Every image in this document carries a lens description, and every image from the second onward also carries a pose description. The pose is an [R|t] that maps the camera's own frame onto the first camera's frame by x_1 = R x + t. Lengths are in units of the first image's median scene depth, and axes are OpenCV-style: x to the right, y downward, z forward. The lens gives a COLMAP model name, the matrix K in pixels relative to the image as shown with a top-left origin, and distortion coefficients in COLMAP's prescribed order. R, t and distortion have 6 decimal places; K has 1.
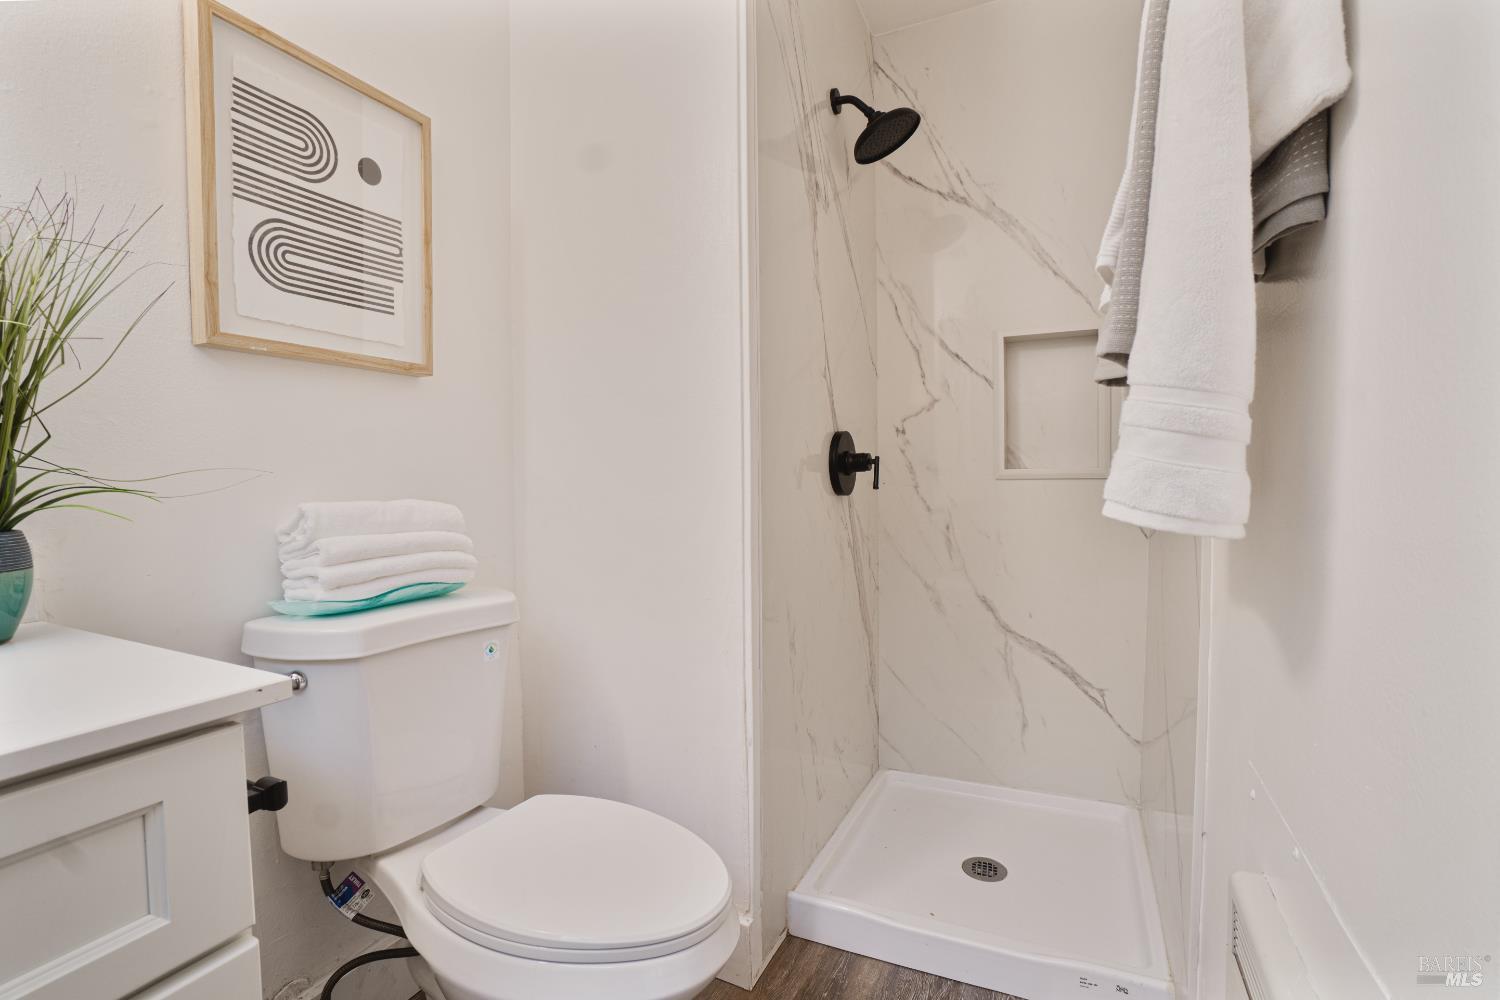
lens RADIAL K [[686.4, 0, 750.0], [0, 686.4, 500.0], [0, 0, 1]] dist [-0.069885, 0.023525]
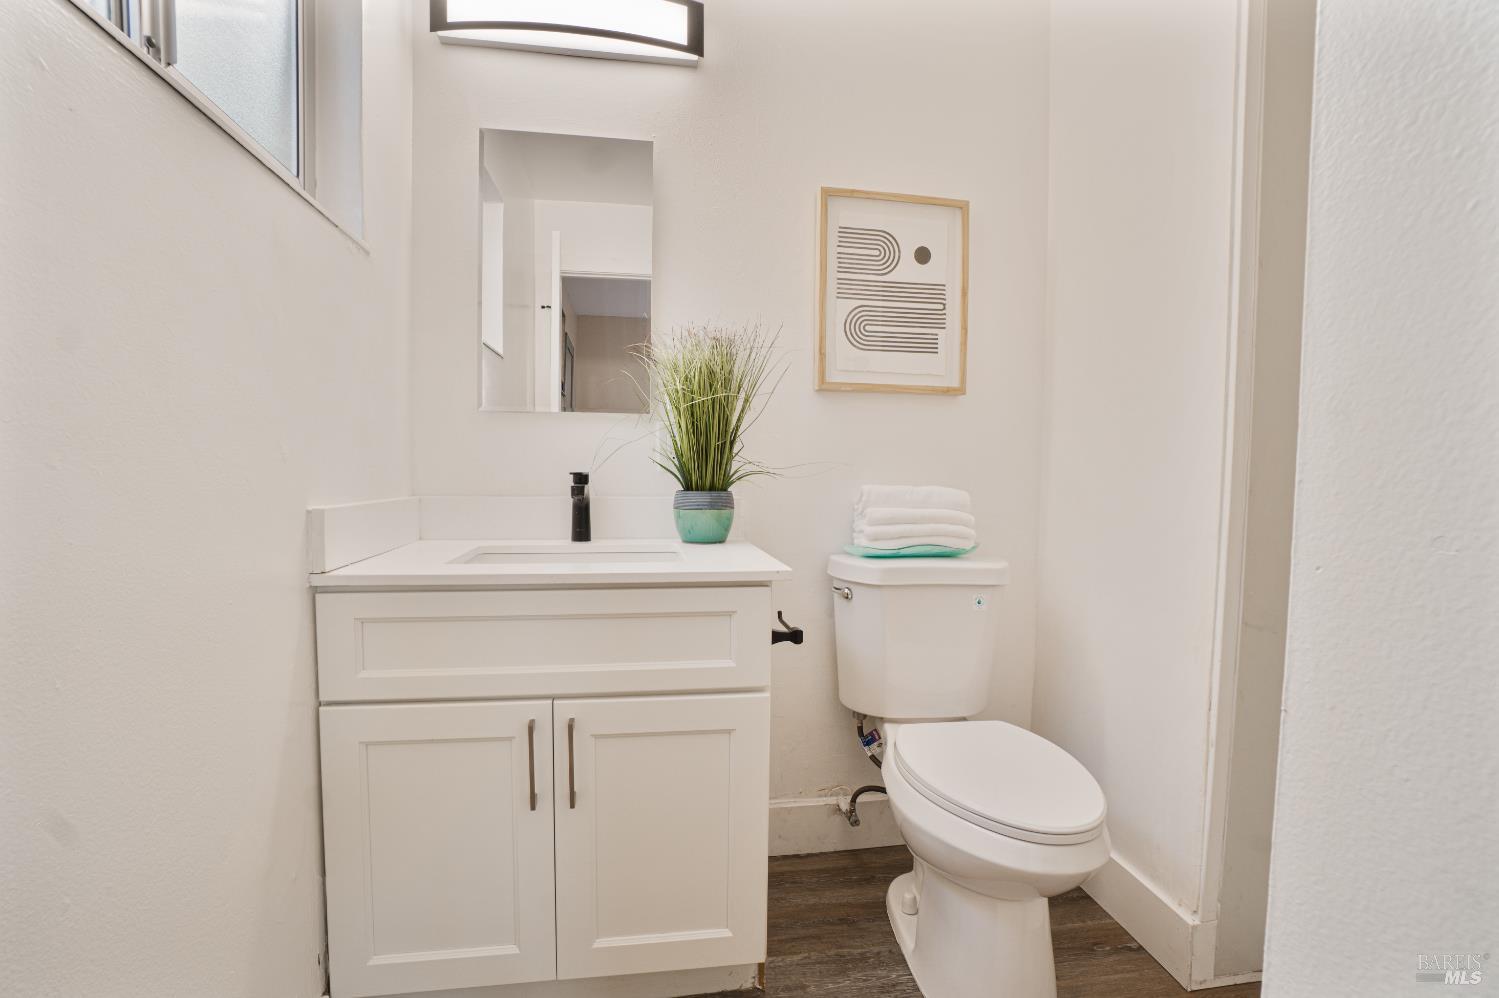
lens RADIAL K [[657.4, 0, 736.1], [0, 657.4, 497.1], [0, 0, 1]] dist [-0.061127, 0.021172]
pose [[0.574211, 0.049877, -0.817187, 0.417913], [-0.046767, 0.998511, 0.028083, 0.004222], [0.817371, 0.022091, 0.575689, -0.137307]]
